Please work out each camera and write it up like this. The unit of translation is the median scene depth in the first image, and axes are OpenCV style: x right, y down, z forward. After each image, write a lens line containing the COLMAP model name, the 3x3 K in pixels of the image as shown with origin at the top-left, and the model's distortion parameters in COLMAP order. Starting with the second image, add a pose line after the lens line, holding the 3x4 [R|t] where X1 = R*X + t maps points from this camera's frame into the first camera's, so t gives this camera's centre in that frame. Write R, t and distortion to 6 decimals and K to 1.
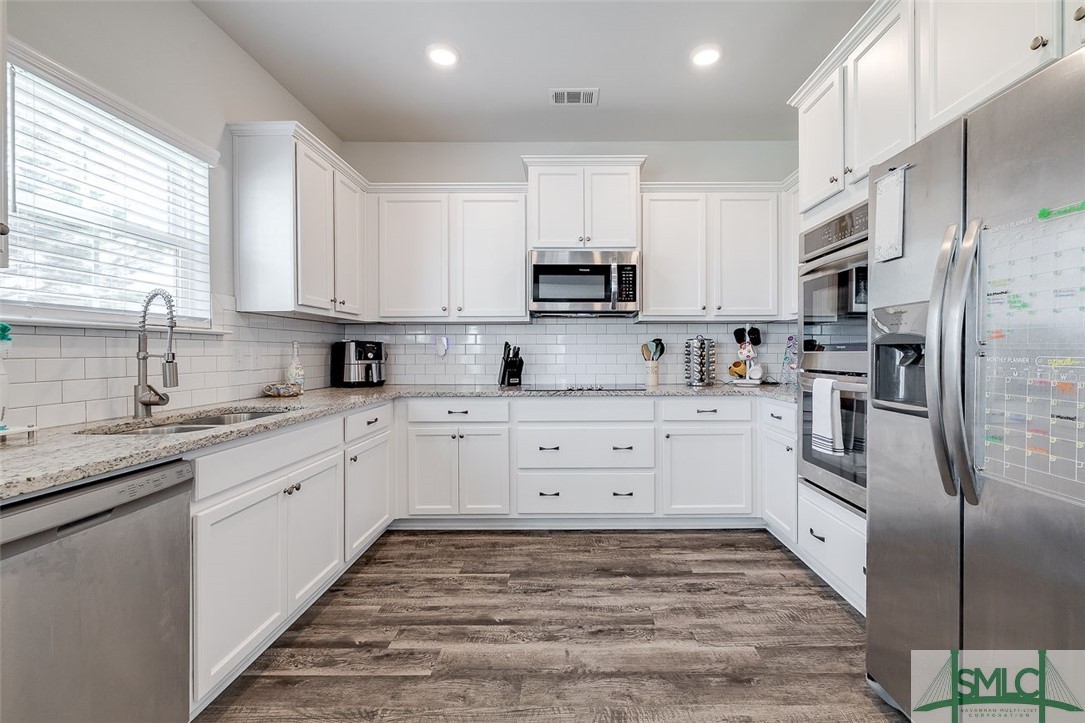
lens RADIAL K [[471.0, 0, 569.2], [0, 471.0, 353.9], [0, 0, 1]] dist [-0.000633, 0.000137]
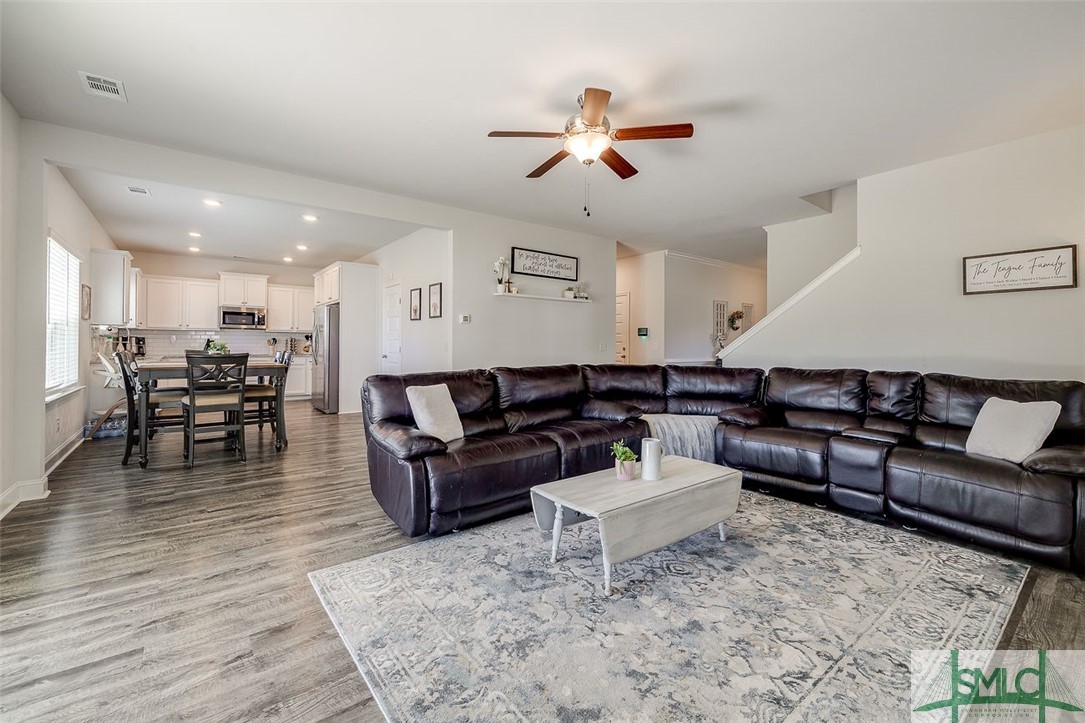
lens RADIAL K [[457.4, 0, 537.7], [0, 457.4, 346.9], [0, 0, 1]] dist [-0.000082, 0.000042]
pose [[0.786308, 0.007104, 0.617793, -0.304274], [-0.006315, 0.999974, -0.003461, 0.024117], [-0.617802, -0.001179, 0.786333, -2.483817]]
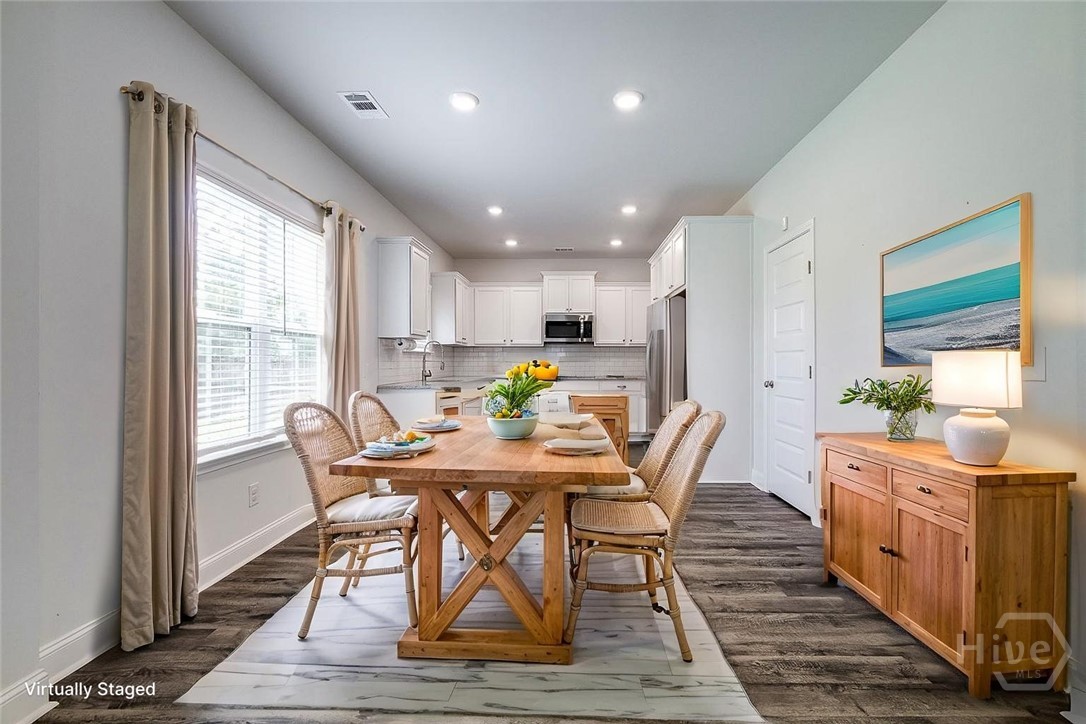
lens RADIAL K [[457.8, 0, 562.1], [0, 457.8, 363.3], [0, 0, 1]] dist [-0.000082, 0.000042]
pose [[0.999990, -0.001133, -0.004425, 0.011891], [0.001117, 0.999993, -0.003646, 0.019460], [0.004429, 0.003641, 0.999984, -1.257185]]
